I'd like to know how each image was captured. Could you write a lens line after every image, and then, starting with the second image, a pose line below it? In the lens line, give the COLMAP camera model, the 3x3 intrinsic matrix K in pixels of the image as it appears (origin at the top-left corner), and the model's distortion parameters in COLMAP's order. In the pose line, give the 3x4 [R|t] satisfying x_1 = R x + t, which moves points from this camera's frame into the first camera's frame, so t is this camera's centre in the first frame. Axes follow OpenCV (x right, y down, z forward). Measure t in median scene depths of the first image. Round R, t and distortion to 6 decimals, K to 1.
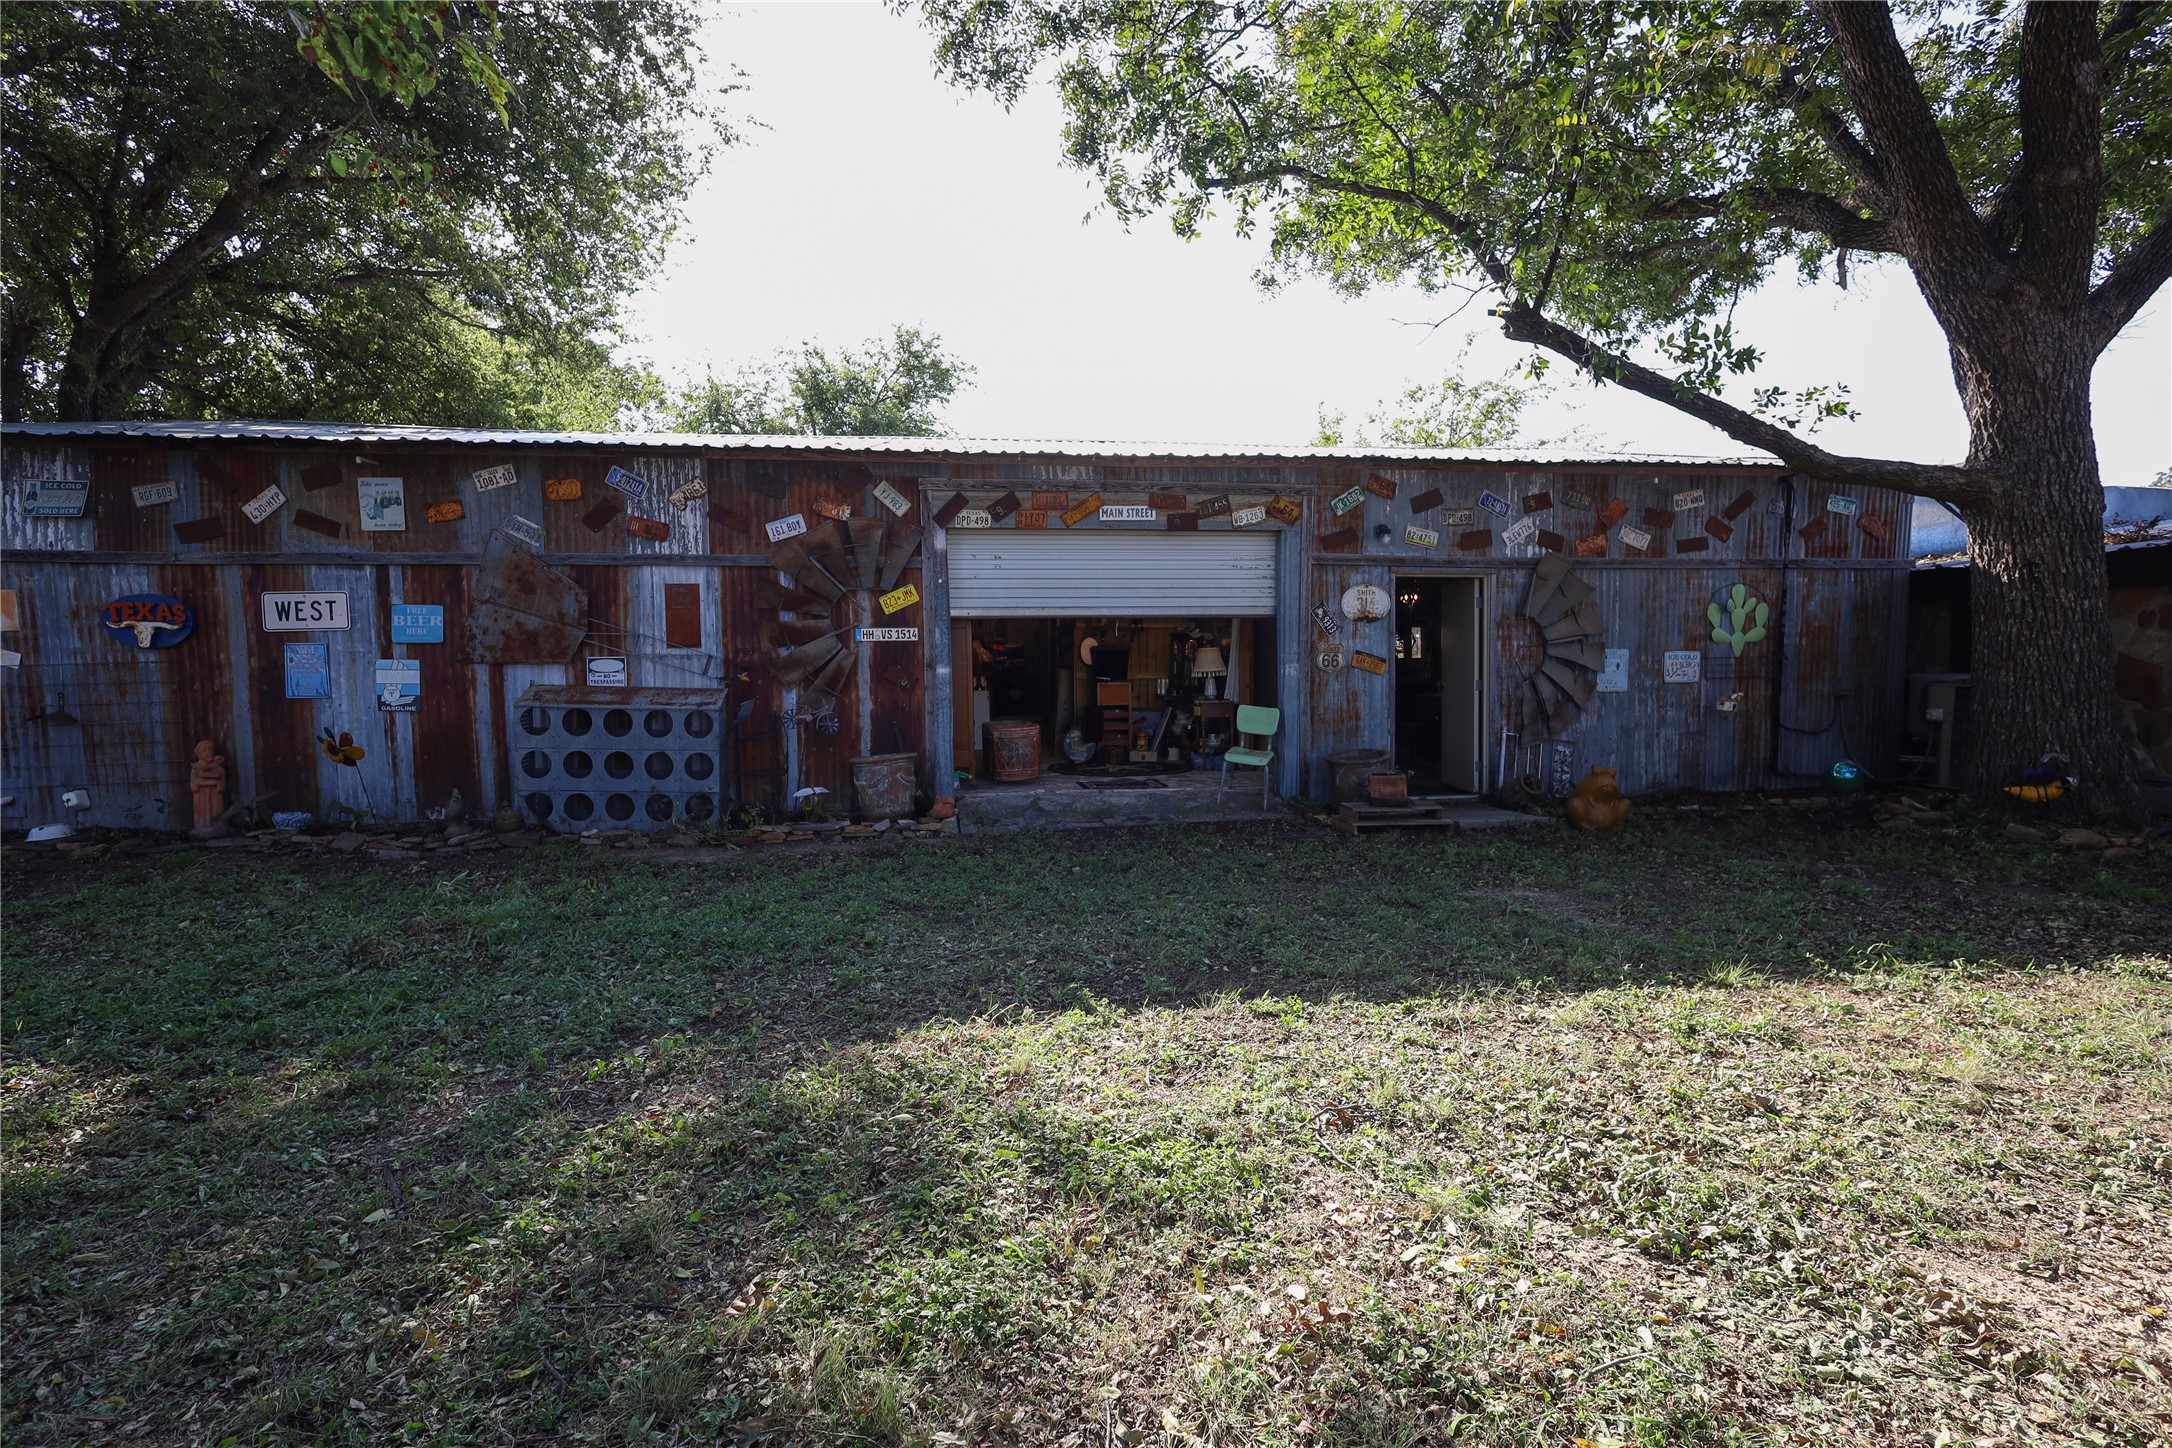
lens RADIAL K [[1003.8, 0, 1091.5], [0, 1003.8, 724.7], [0, 0, 1]] dist [0.001564, 0.000764]
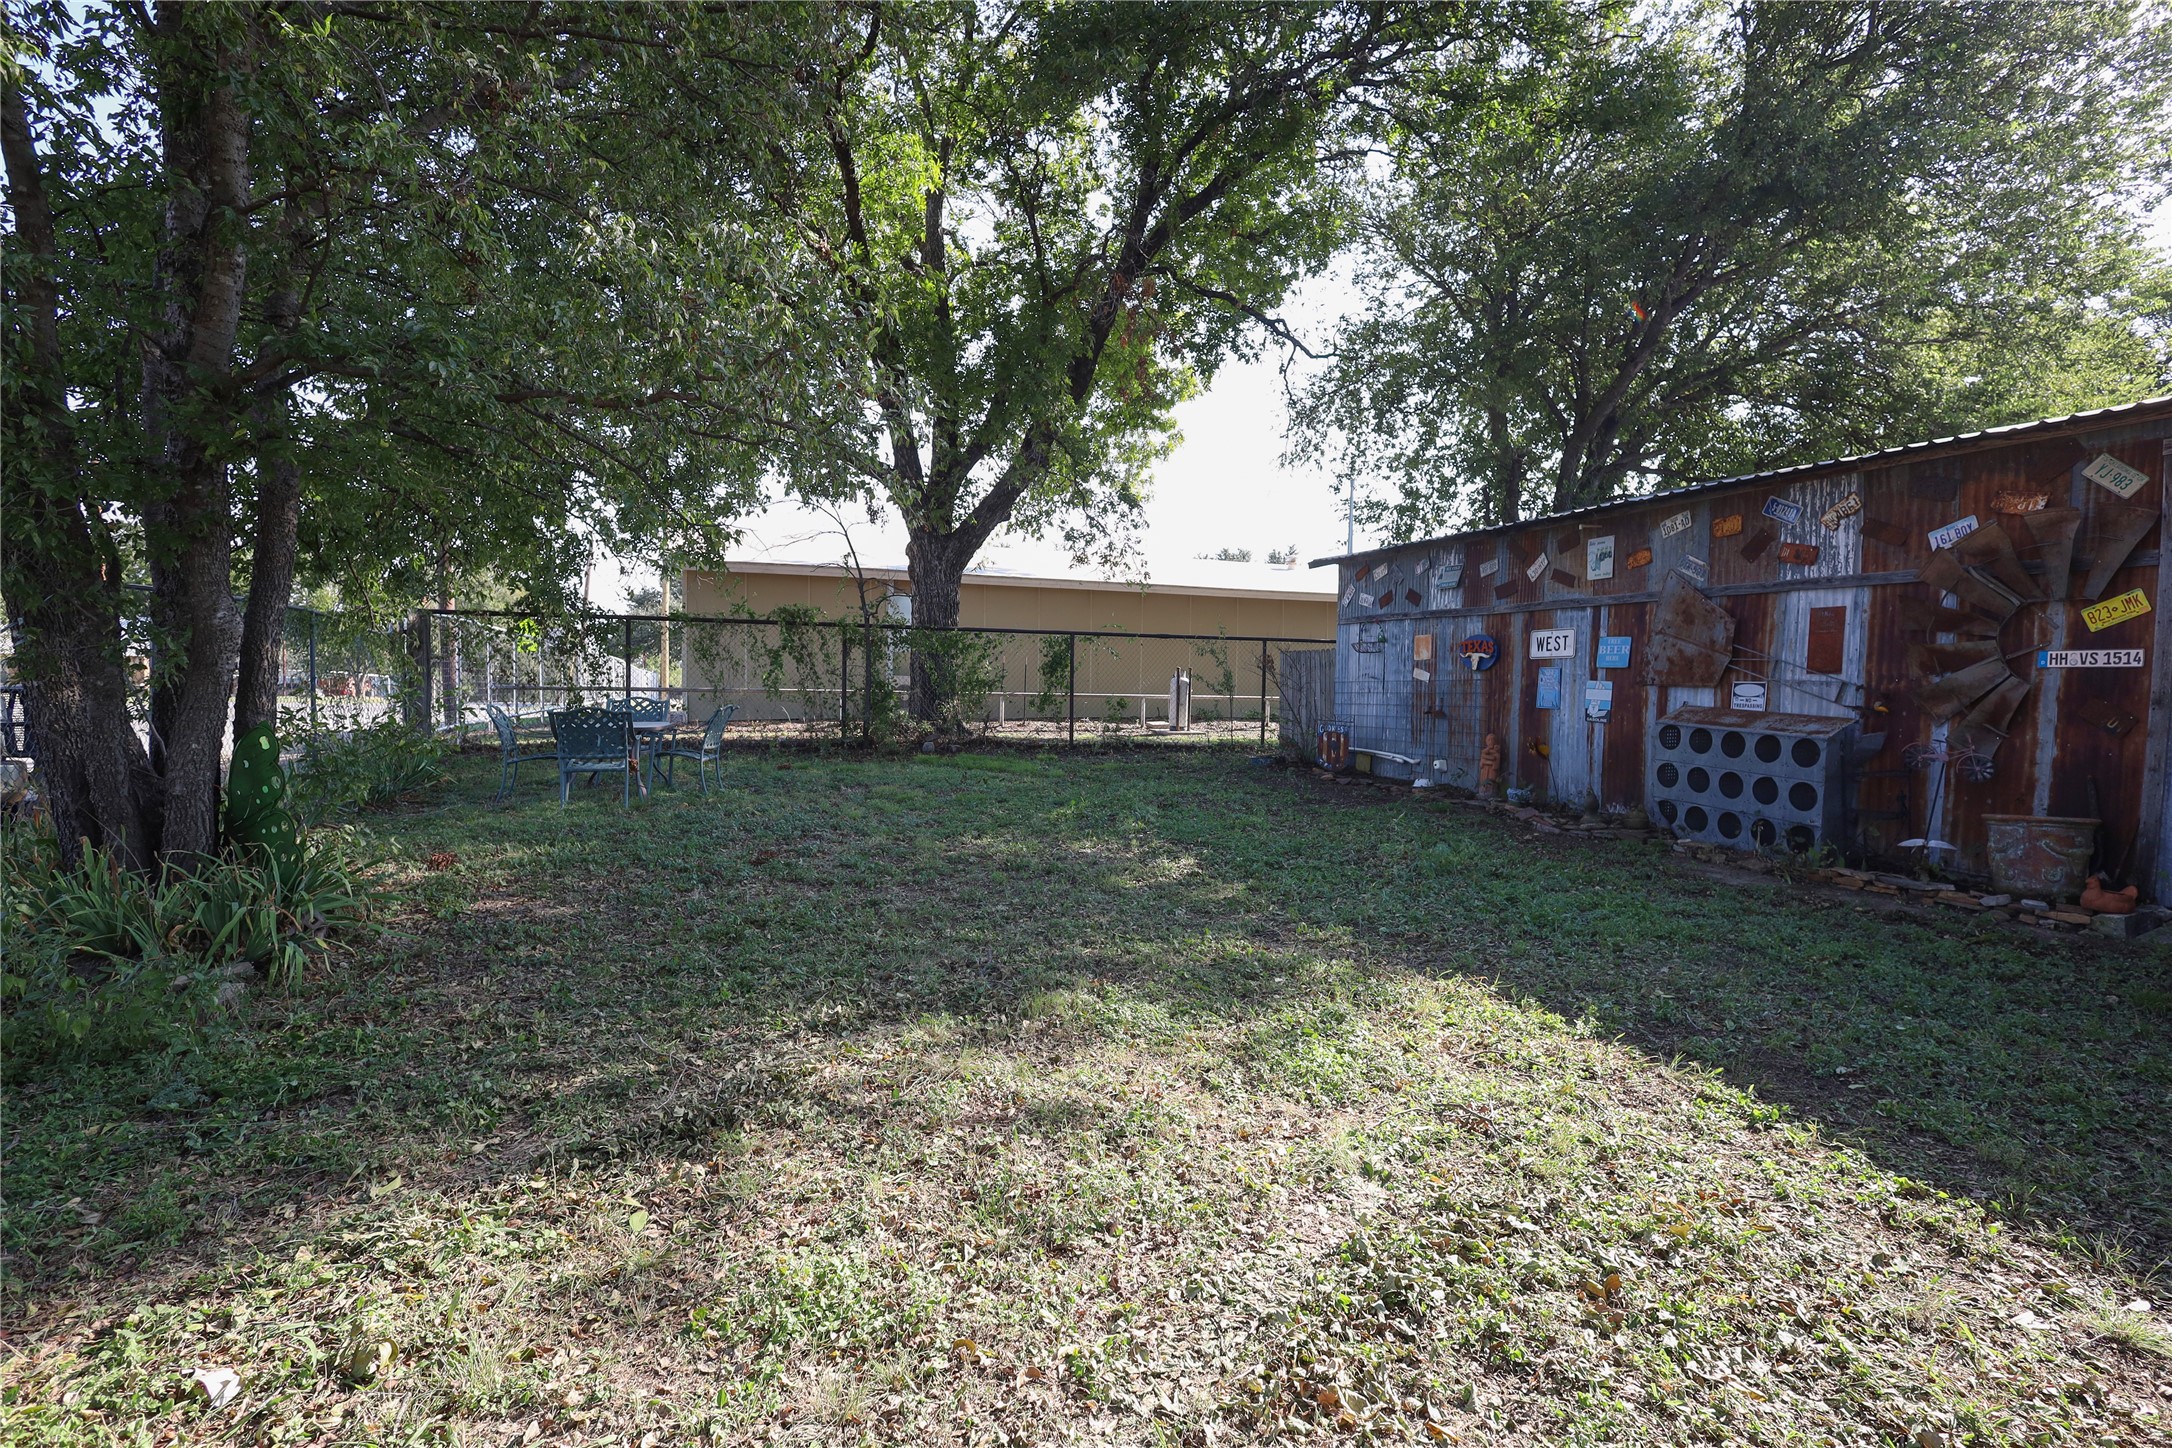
lens RADIAL K [[1003.8, 0, 1091.5], [0, 1003.8, 724.7], [0, 0, 1]] dist [0.001564, 0.000764]
pose [[0.192992, 0.058629, -0.979447, 0.397540], [-0.088772, 0.995163, 0.042078, -0.006653], [0.977176, 0.078827, 0.197263, 0.132630]]
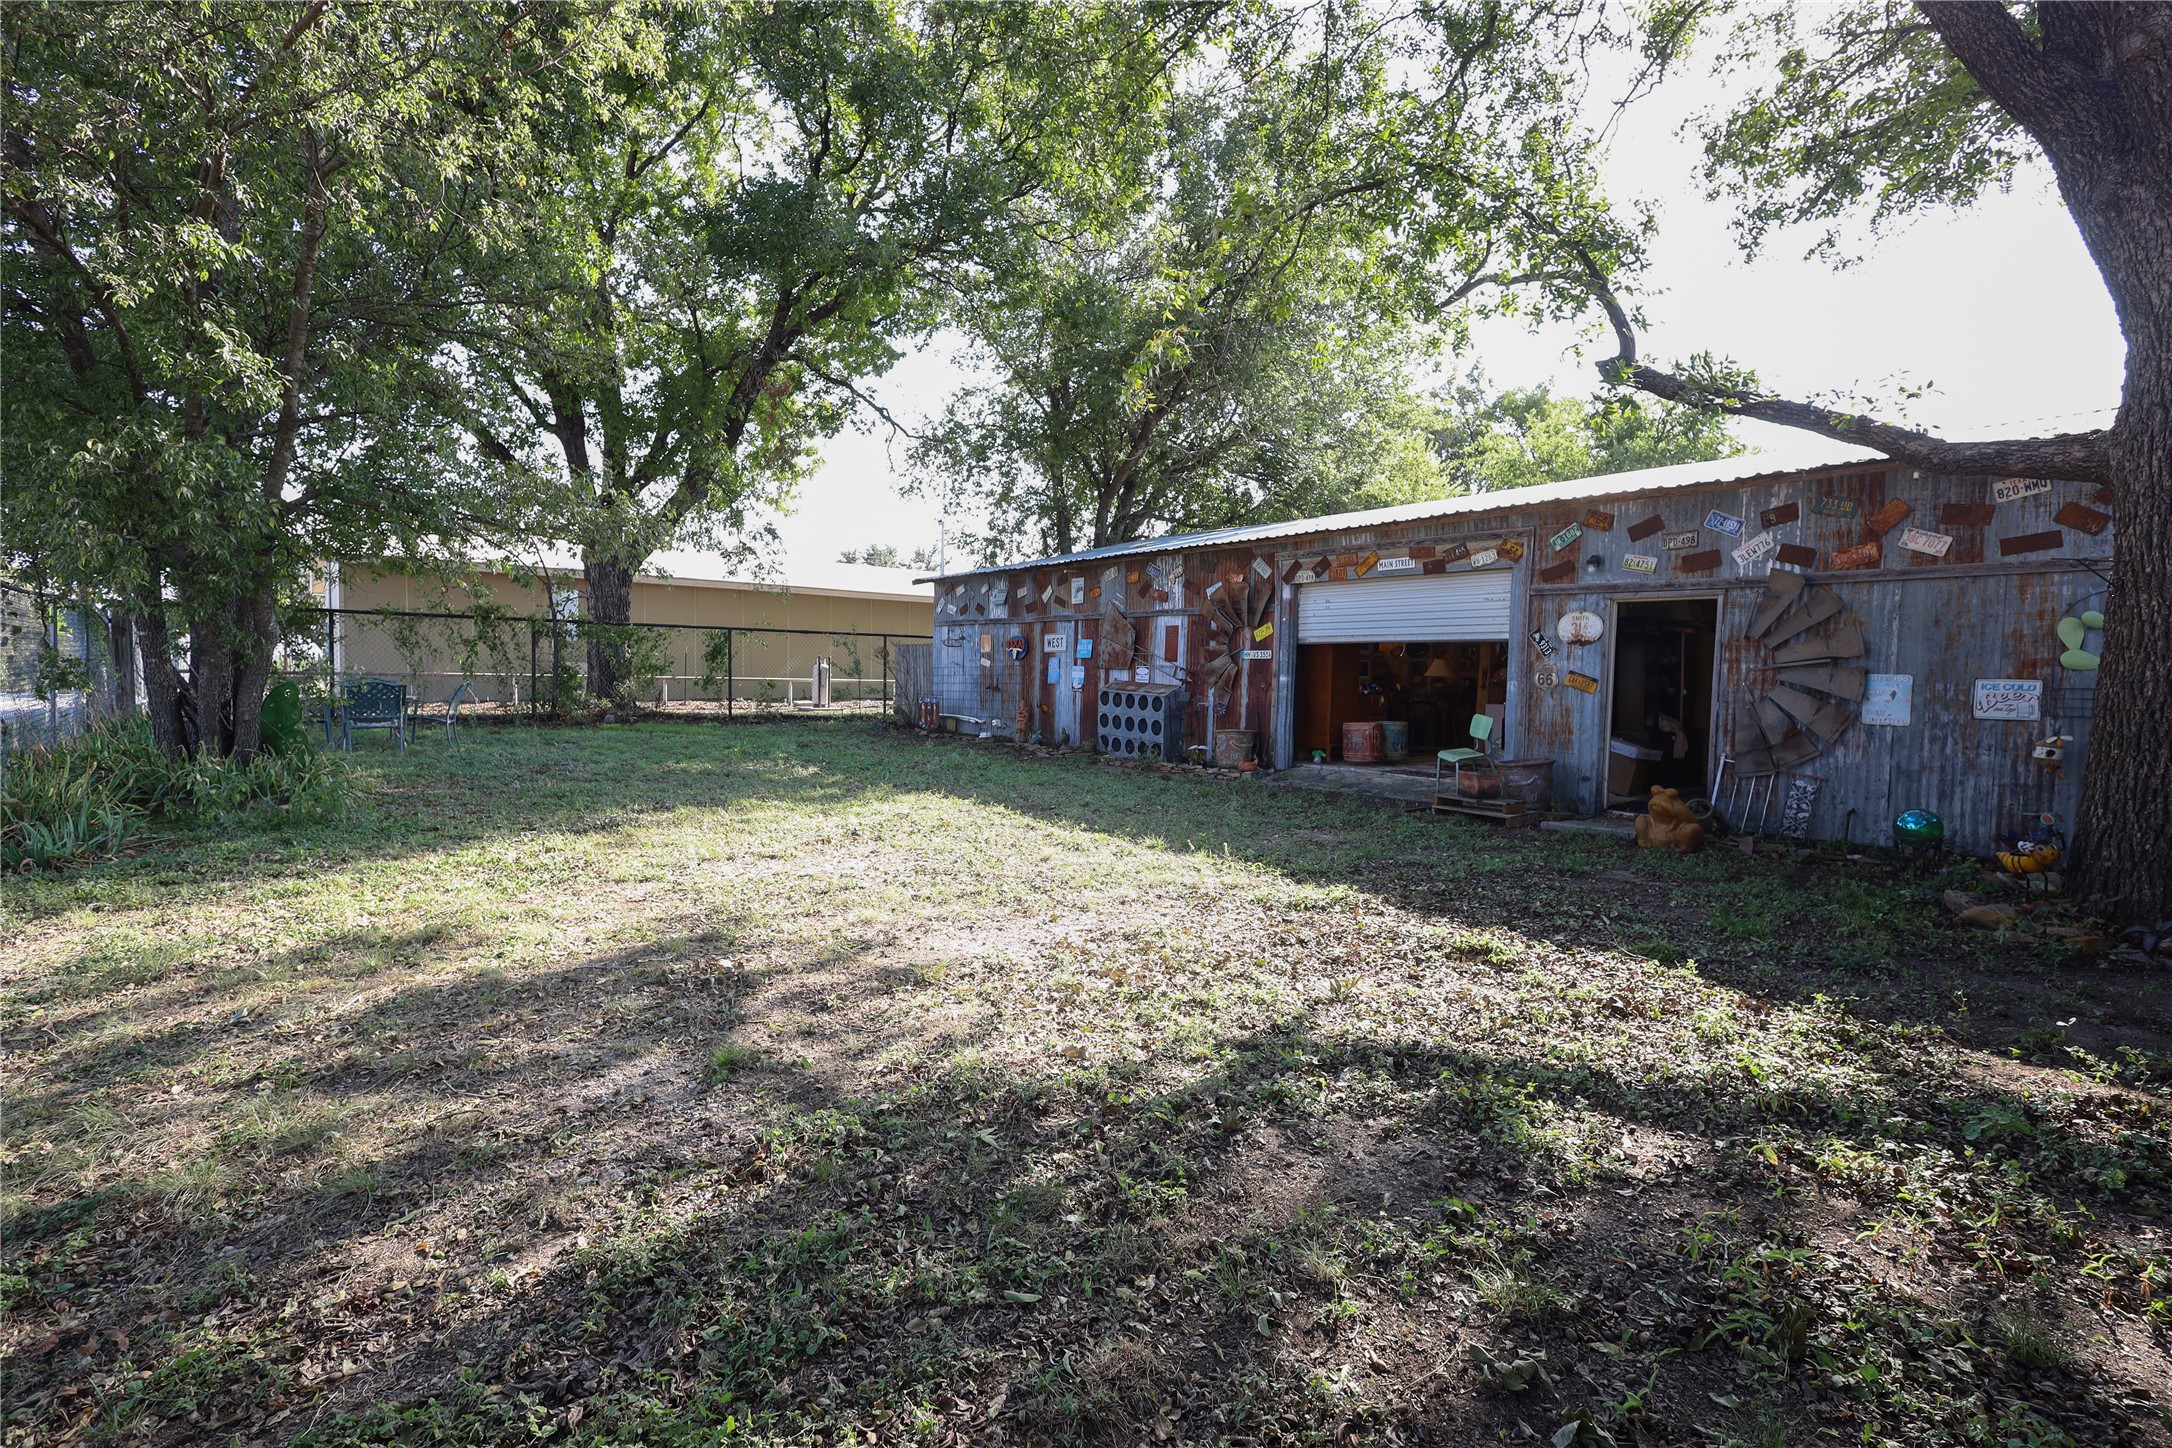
lens RADIAL K [[1003.8, 0, 1091.5], [0, 1003.8, 724.7], [0, 0, 1]] dist [0.001564, 0.000764]
pose [[0.507585, 0.062642, -0.859321, 1.037367], [-0.085014, 0.996128, 0.022398, 0.005708], [0.857397, 0.061686, 0.510945, -0.012179]]
